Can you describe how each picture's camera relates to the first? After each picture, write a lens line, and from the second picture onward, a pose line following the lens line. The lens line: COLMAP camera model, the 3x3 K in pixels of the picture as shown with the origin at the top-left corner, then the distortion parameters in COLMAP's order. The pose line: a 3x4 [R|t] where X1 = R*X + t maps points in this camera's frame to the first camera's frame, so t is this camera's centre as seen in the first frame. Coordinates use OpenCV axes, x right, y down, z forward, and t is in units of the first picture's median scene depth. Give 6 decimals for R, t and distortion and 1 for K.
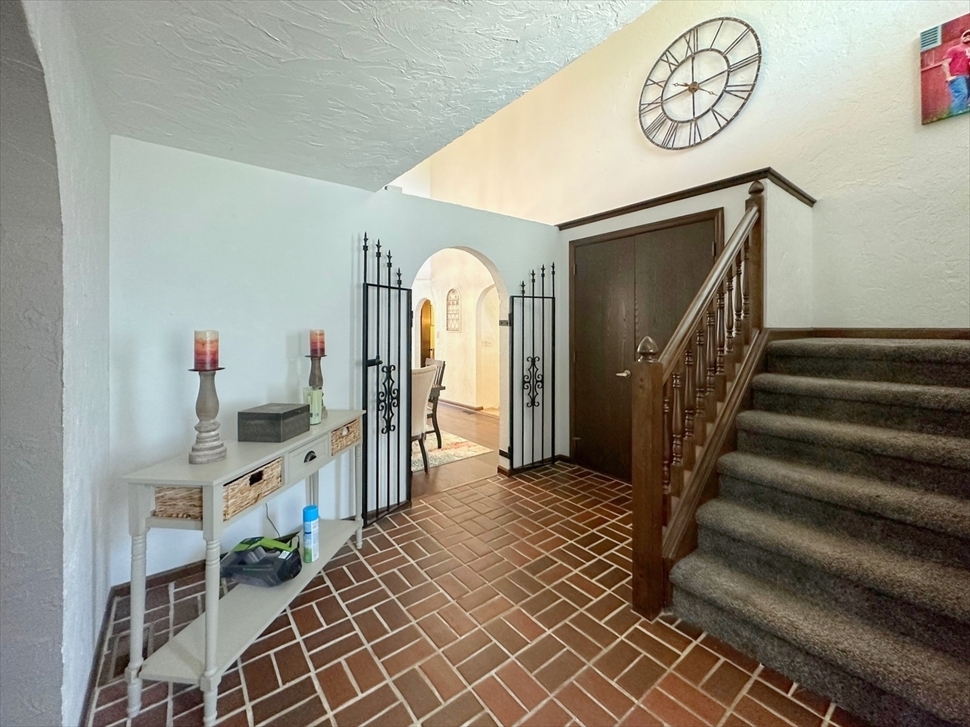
lens RADIAL K [[399.2, 0, 485.5], [0, 399.2, 338.7], [0, 0, 1]] dist [-0.001203, 0.000071]
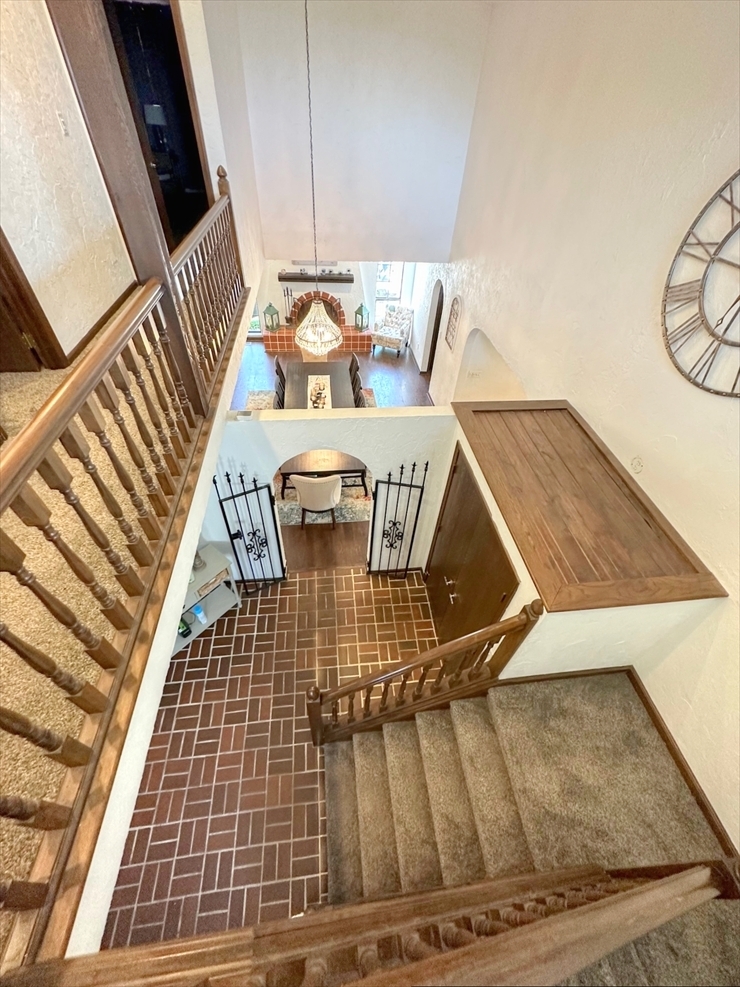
lens RADIAL K [[397.1, 0, 372.8], [0, 397.1, 485.8], [0, 0, 1]] dist [0.000704, 0.000607]
pose [[0.853678, 0.399007, -0.334705, 0.407145], [-0.066647, 0.721086, 0.689633, -0.809242], [0.516520, -0.566417, 0.642168, 0.306581]]
